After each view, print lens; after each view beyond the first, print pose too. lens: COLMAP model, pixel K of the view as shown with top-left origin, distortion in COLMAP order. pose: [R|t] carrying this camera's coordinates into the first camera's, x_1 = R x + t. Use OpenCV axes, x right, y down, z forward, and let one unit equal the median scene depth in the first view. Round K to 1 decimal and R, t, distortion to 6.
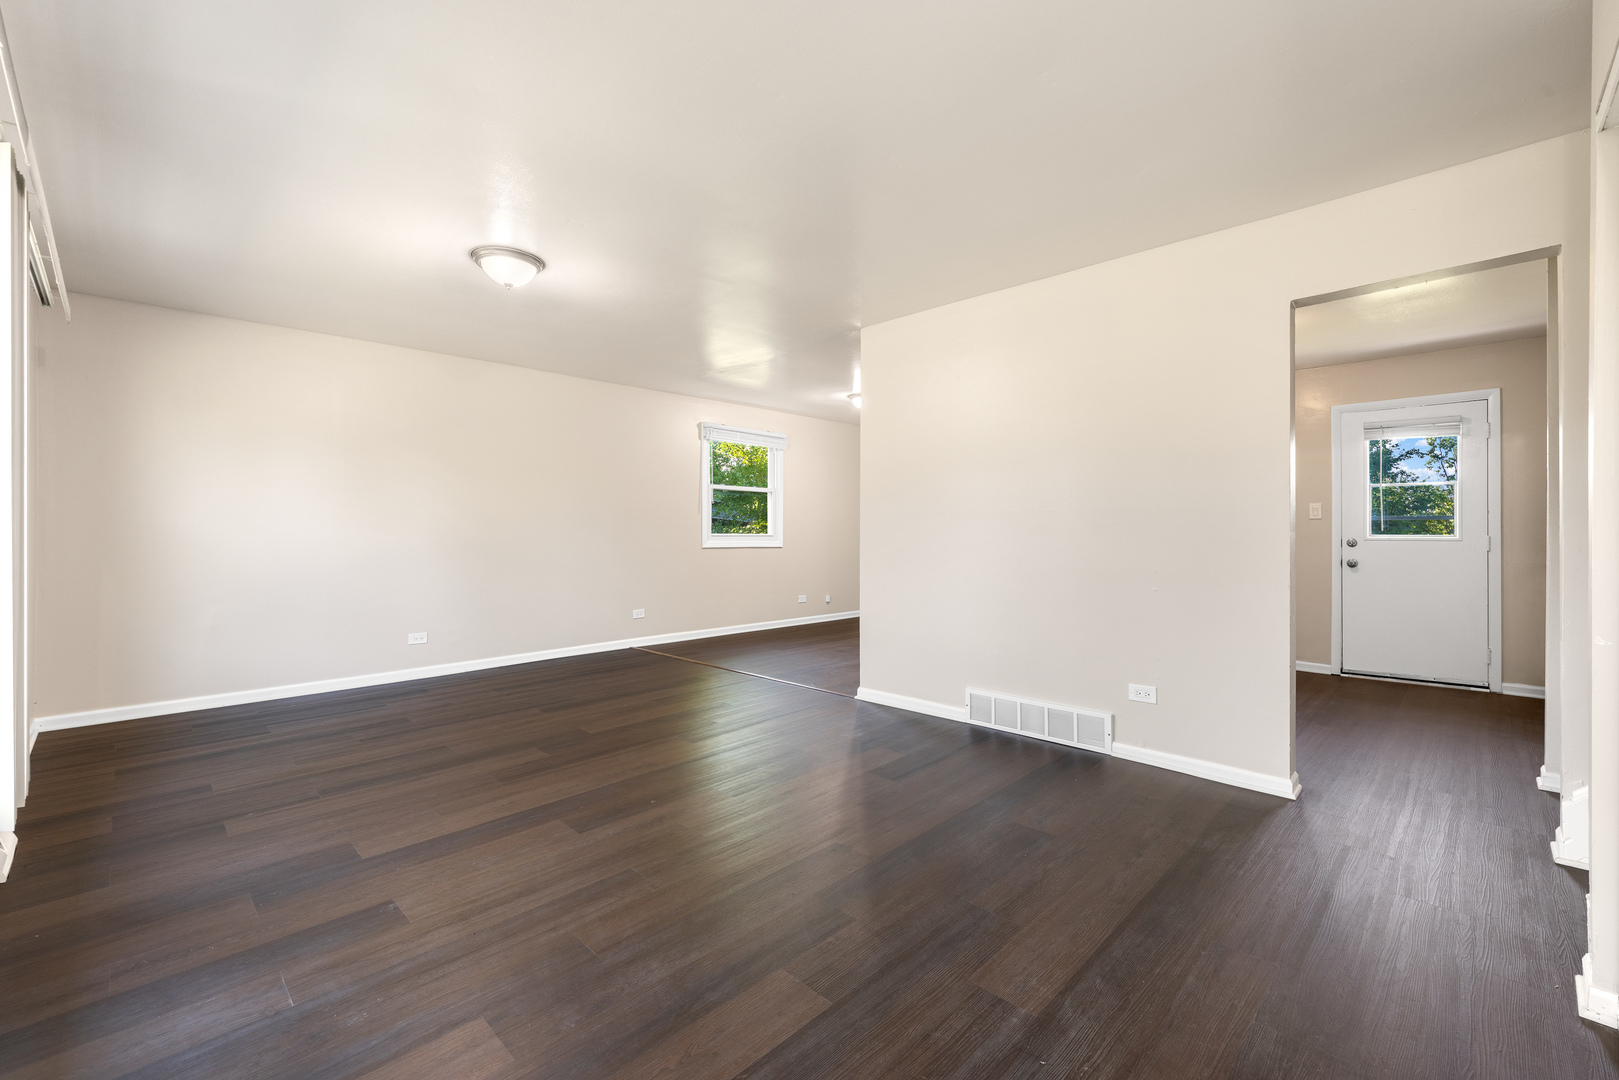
lens RADIAL K [[674.9, 0, 807.6], [0, 674.9, 532.4], [0, 0, 1]] dist [0.024238, -0.015184]
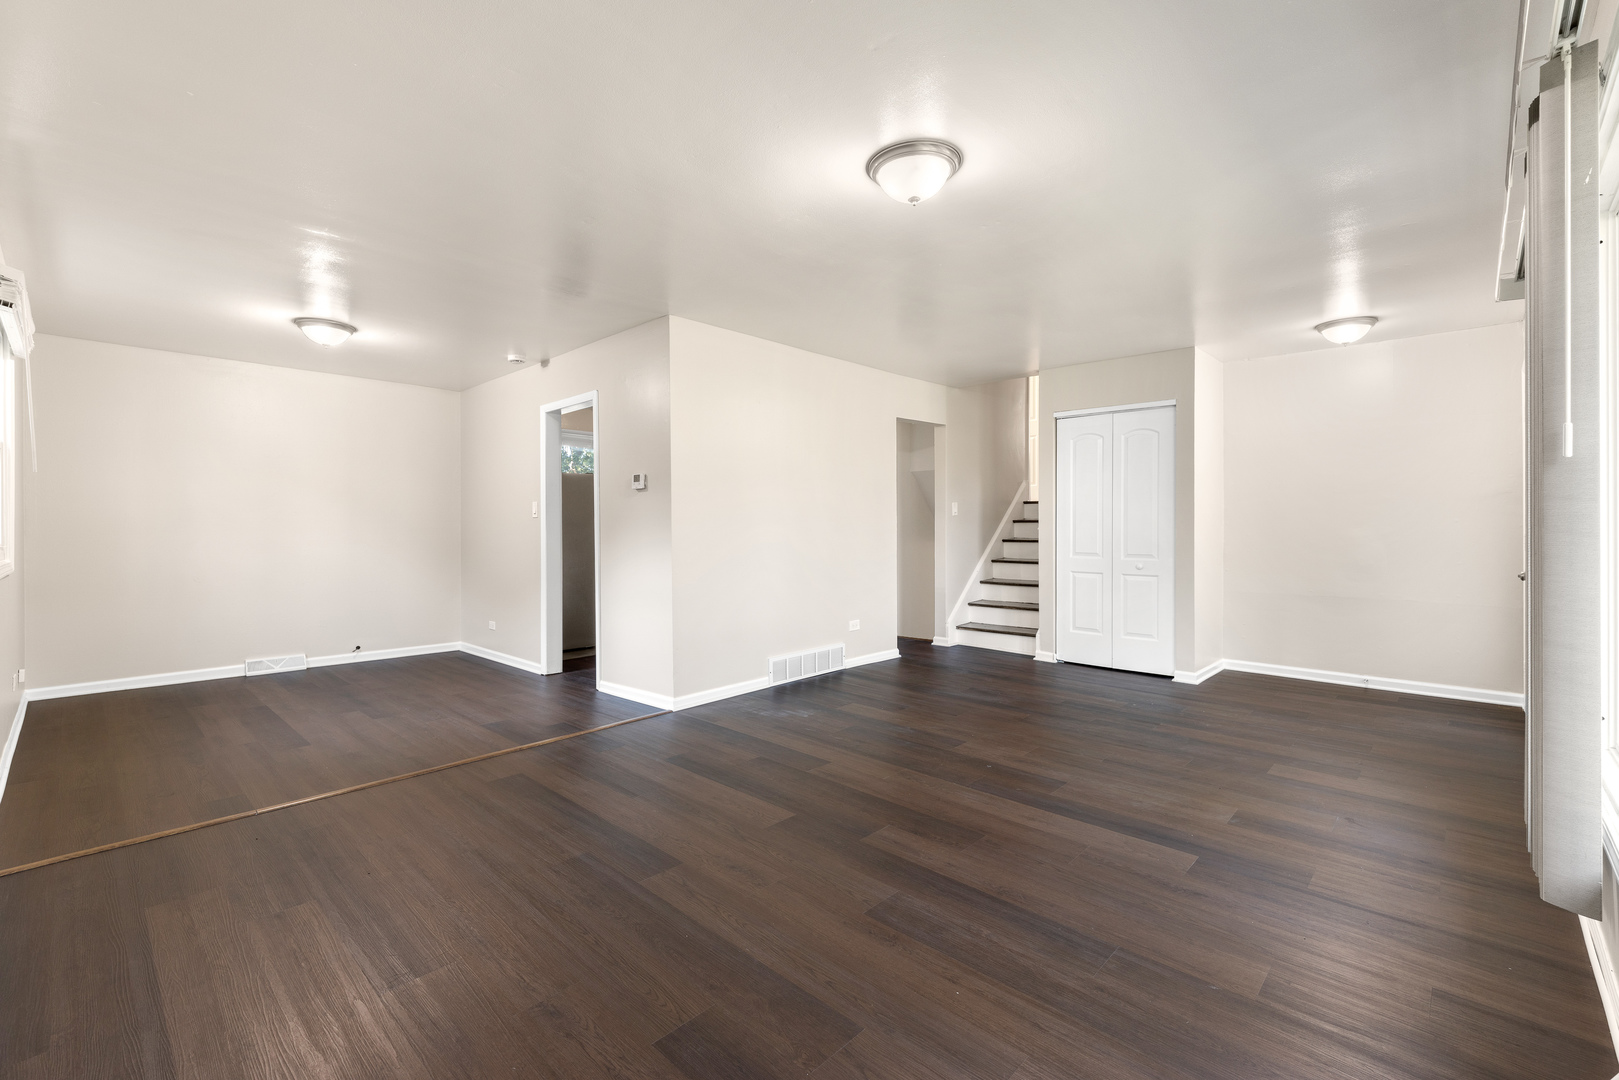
lens RADIAL K [[695.1, 0, 802.4], [0, 695.1, 529.1], [0, 0, 1]] dist [0.007425, -0.000478]
pose [[-0.011708, -0.002044, 0.999929, -1.369850], [0.004280, 0.999989, 0.002094, -0.001957], [-0.999922, 0.004305, -0.011699, 1.310471]]
